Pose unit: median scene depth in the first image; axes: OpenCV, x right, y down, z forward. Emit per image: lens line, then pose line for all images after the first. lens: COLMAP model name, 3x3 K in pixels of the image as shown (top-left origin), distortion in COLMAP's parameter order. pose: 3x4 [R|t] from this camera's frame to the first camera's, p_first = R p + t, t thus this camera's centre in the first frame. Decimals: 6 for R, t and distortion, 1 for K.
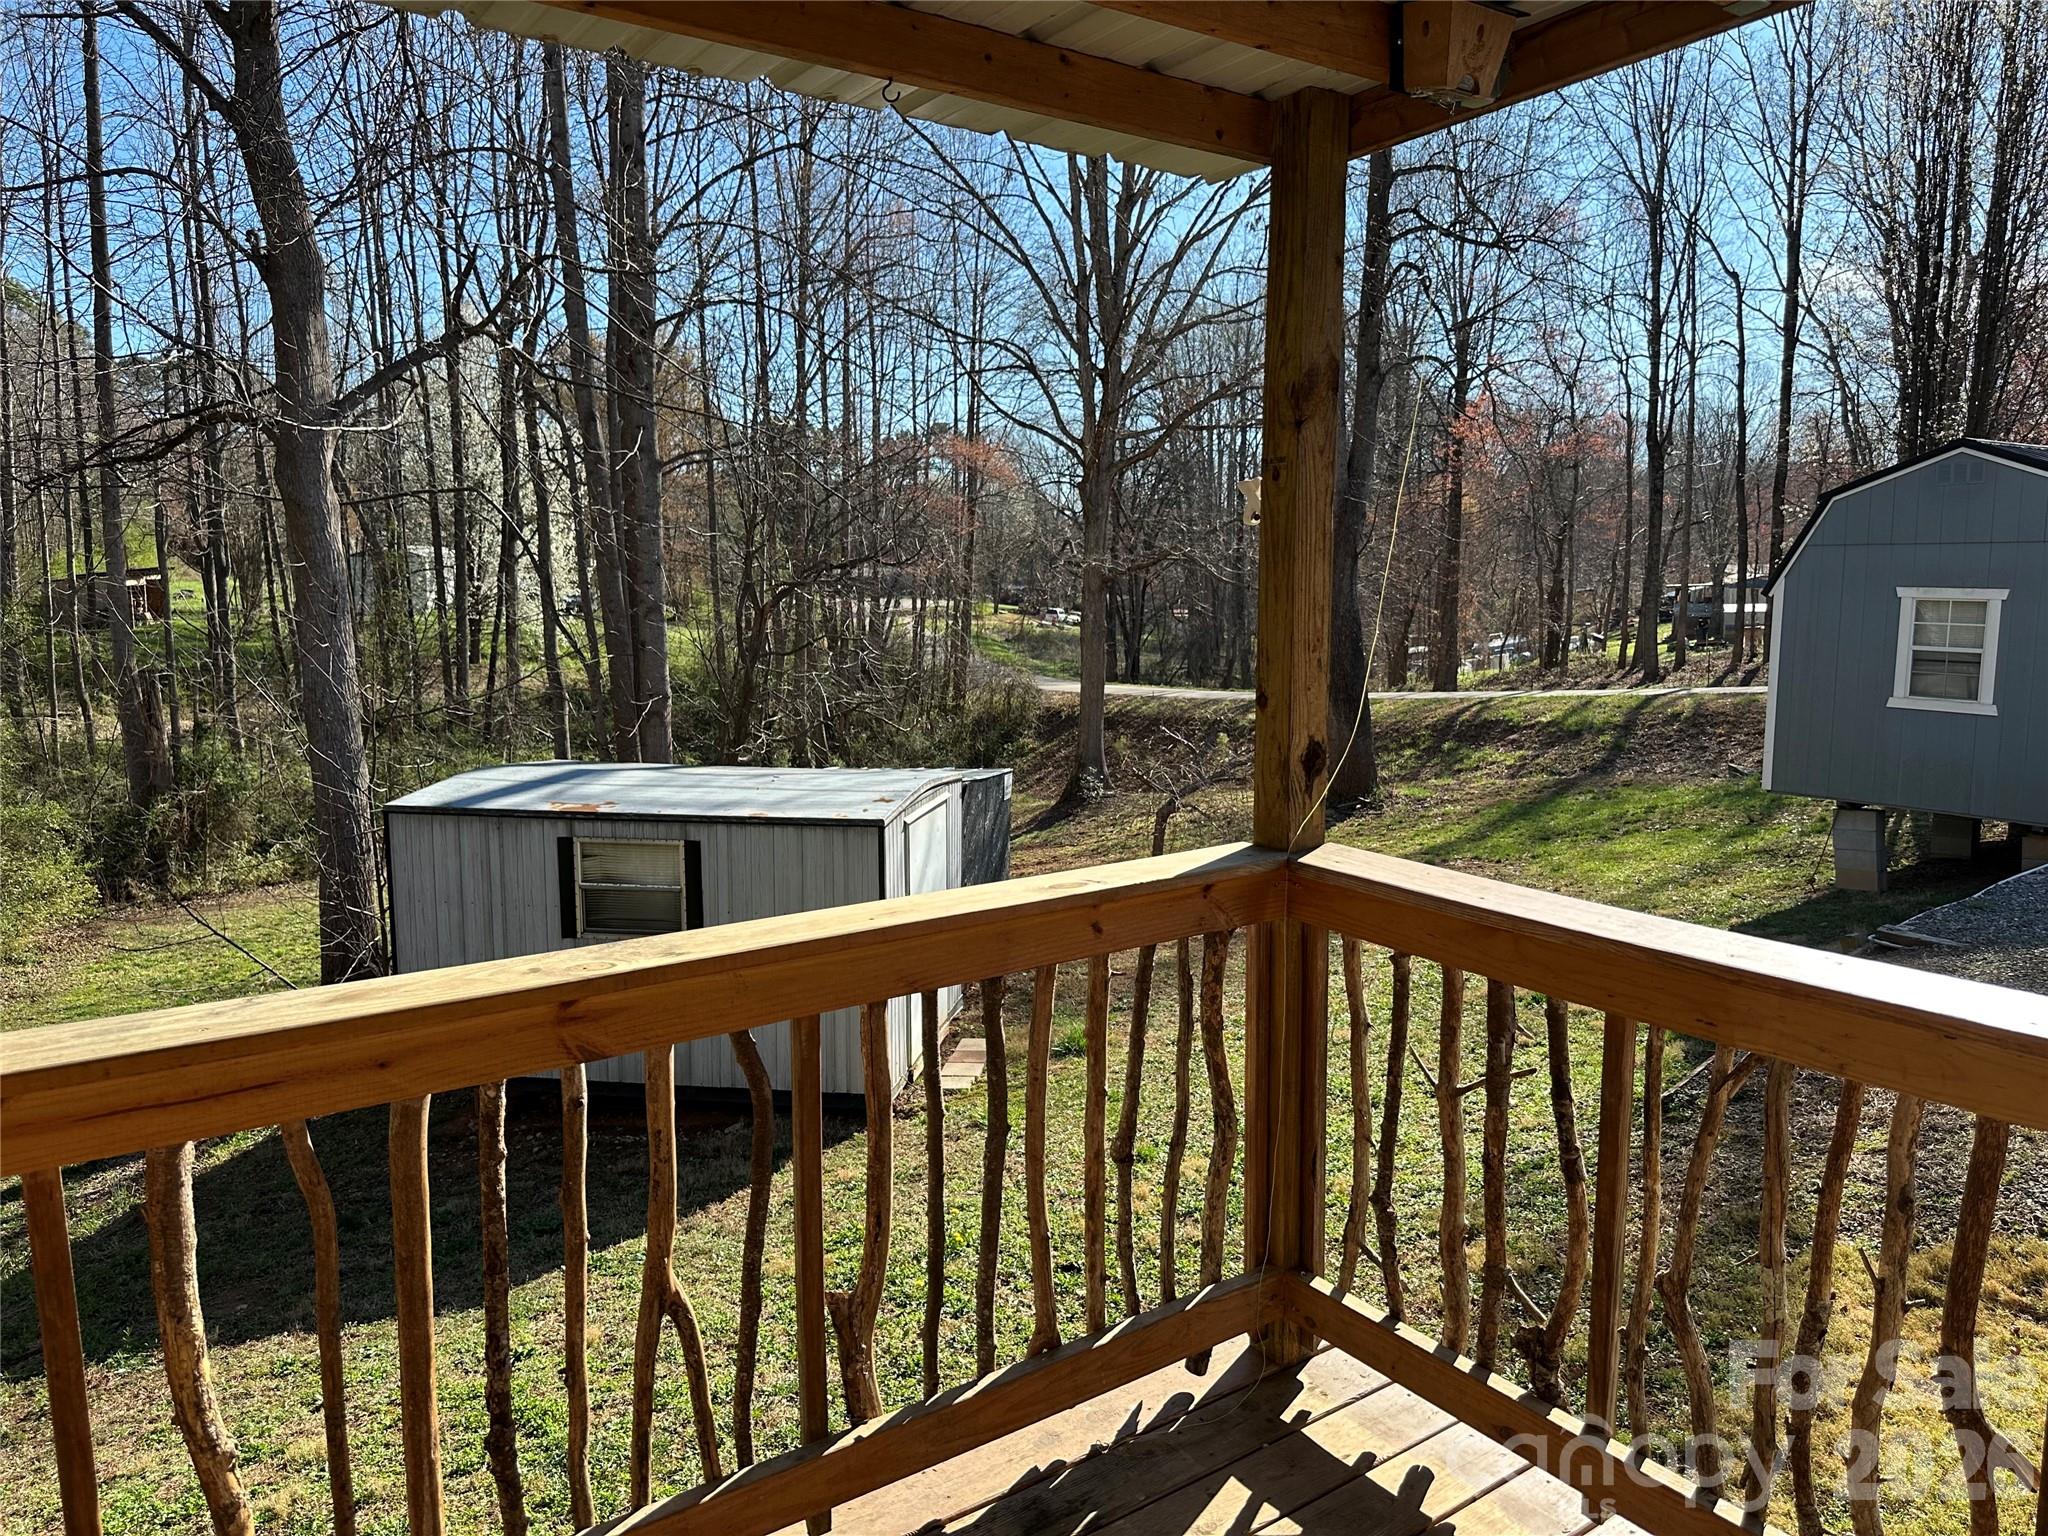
lens RADIAL K [[1426.4, 0, 1024.0], [0, 1426.4, 768.0], [0, 0, 1]] dist [0.121160, -0.132271]
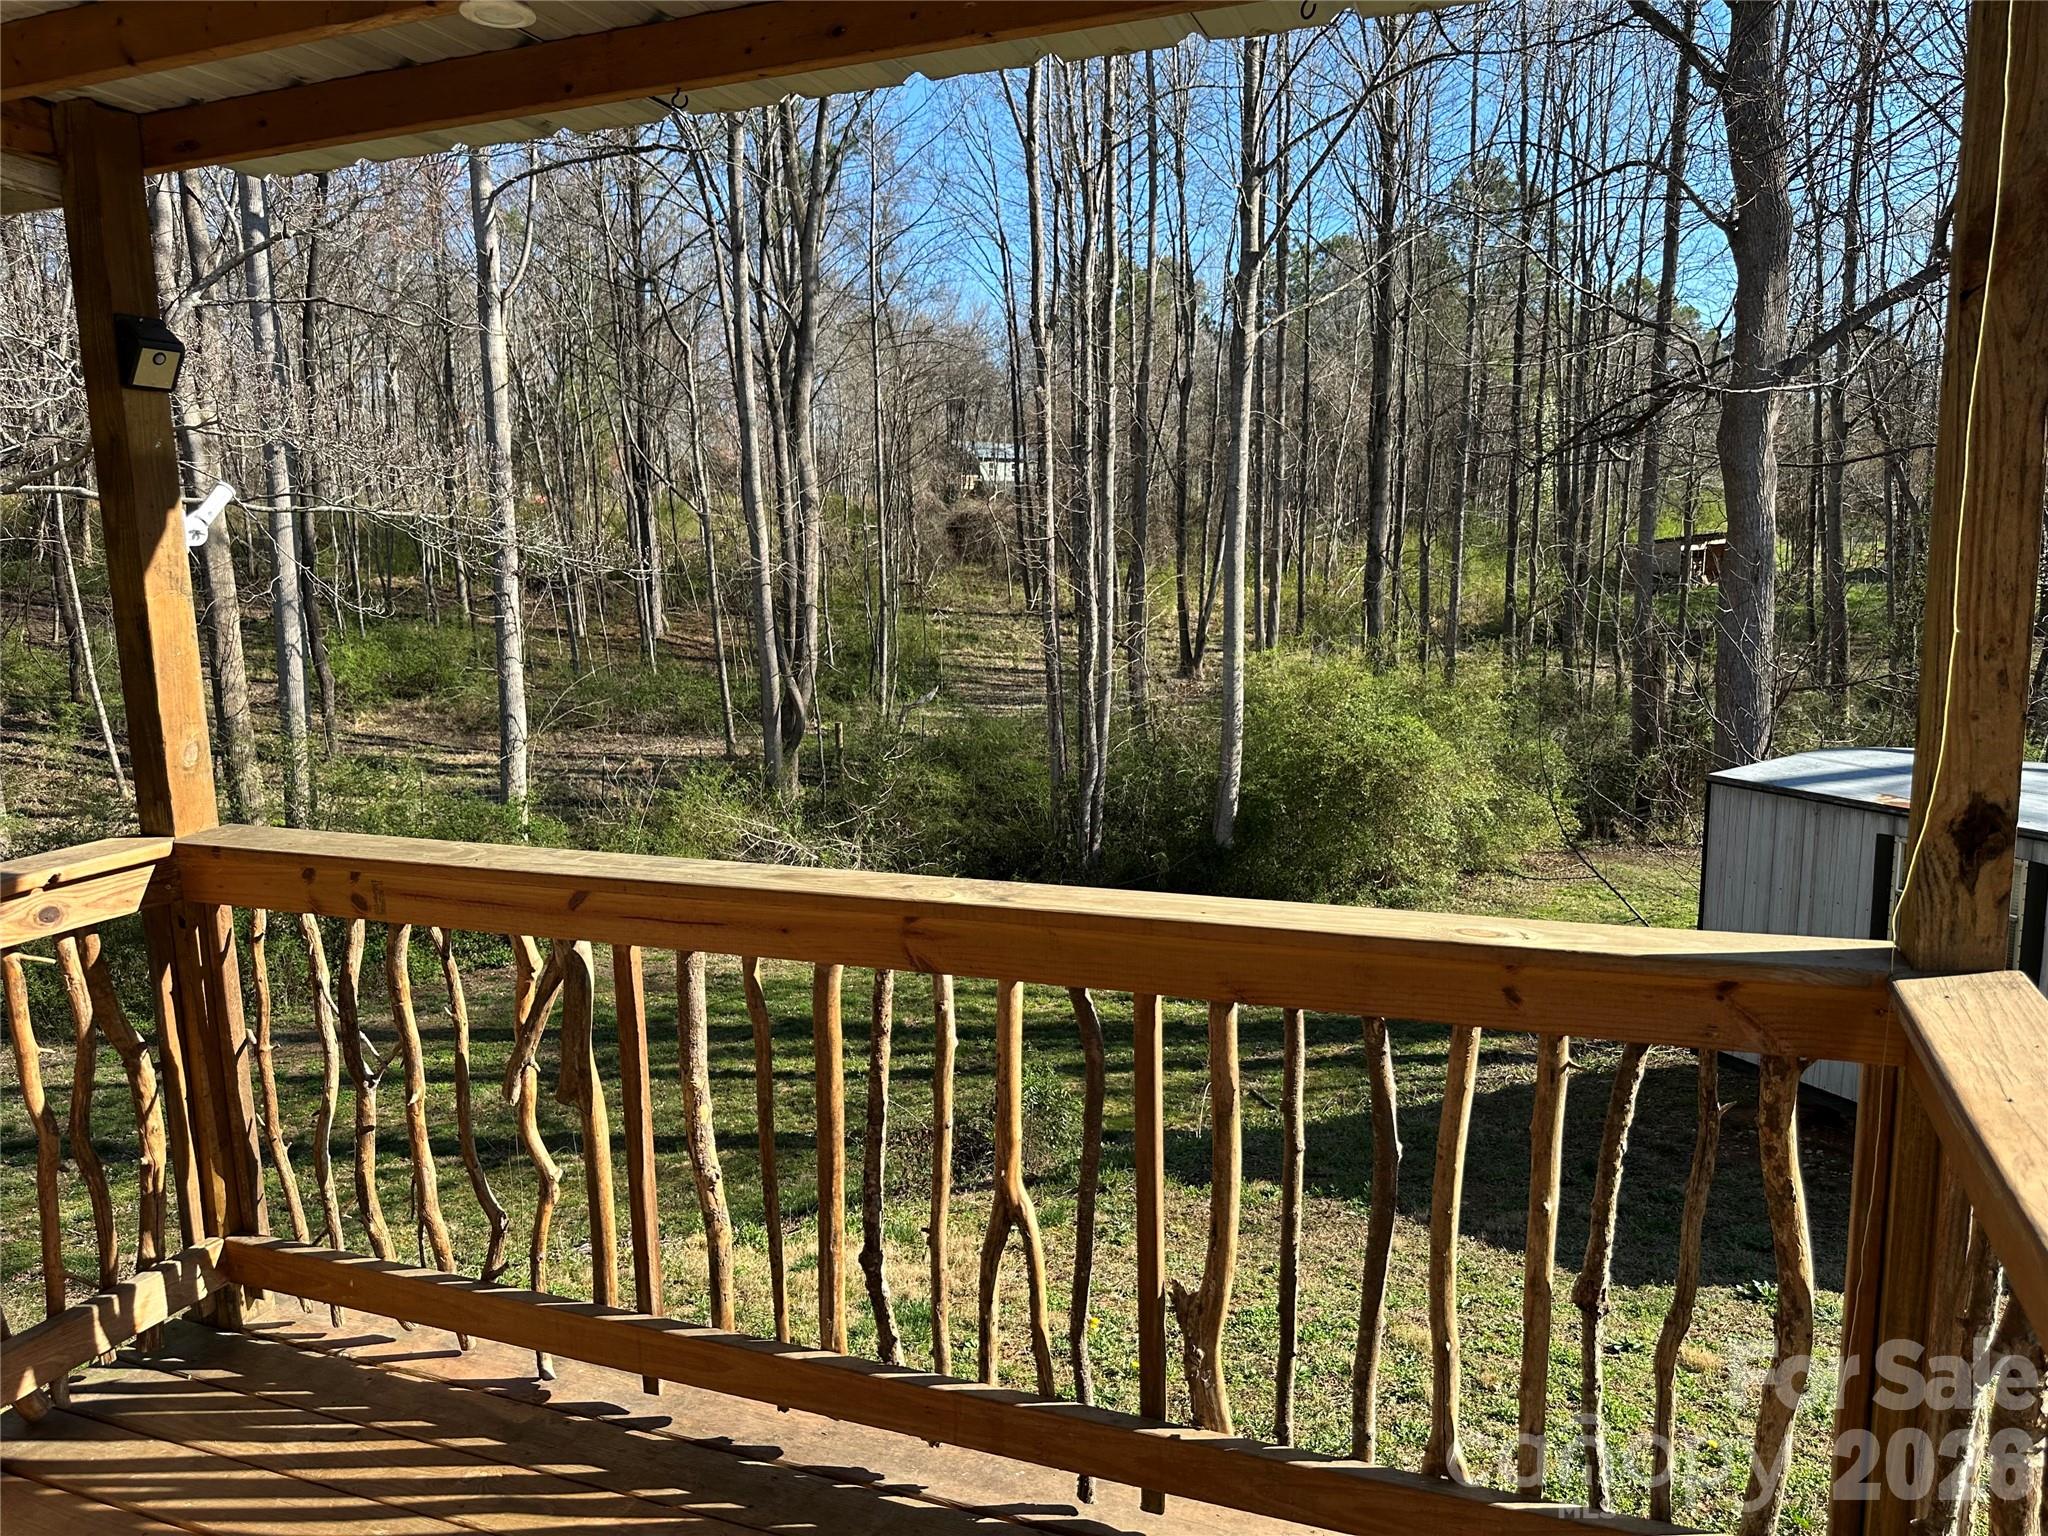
lens RADIAL K [[1426.4, 0, 1024.0], [0, 1426.4, 768.0], [0, 0, 1]] dist [0.121160, -0.132271]
pose [[0.546196, 0.114772, -0.829757, 0.092019], [-0.093175, 0.992746, 0.075983, -0.007884], [0.832459, 0.035811, 0.552928, 0.055489]]
